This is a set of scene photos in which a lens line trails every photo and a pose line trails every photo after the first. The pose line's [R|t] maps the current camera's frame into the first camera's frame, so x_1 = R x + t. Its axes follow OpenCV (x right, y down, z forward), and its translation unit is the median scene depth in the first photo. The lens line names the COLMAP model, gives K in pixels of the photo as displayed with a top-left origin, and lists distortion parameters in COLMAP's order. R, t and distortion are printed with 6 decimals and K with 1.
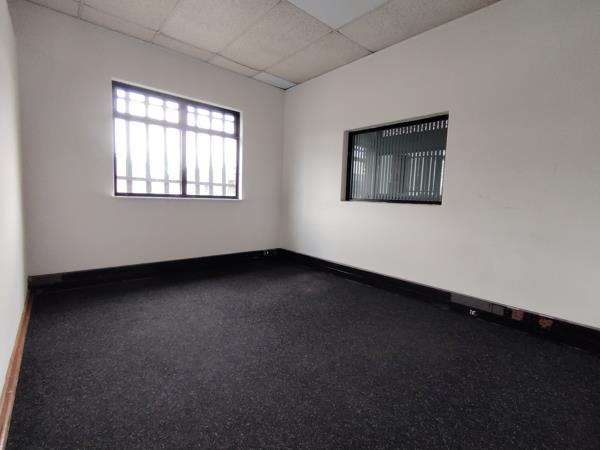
lens RADIAL K [[285.6, 0, 300.0], [0, 285.6, 225.0], [0, 0, 1]] dist [0.021542, -0.000202]
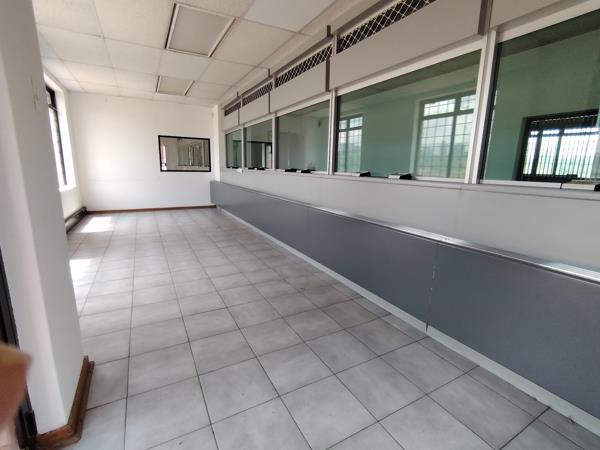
lens RADIAL K [[285.6, 0, 300.0], [0, 285.6, 225.0], [0, 0, 1]] dist [0.021542, -0.000202]
pose [[-0.193187, 0.141790, -0.970863, 1.382142], [-0.159508, 0.971801, 0.173667, 0.082968], [0.968109, 0.188411, -0.165123, 0.672430]]
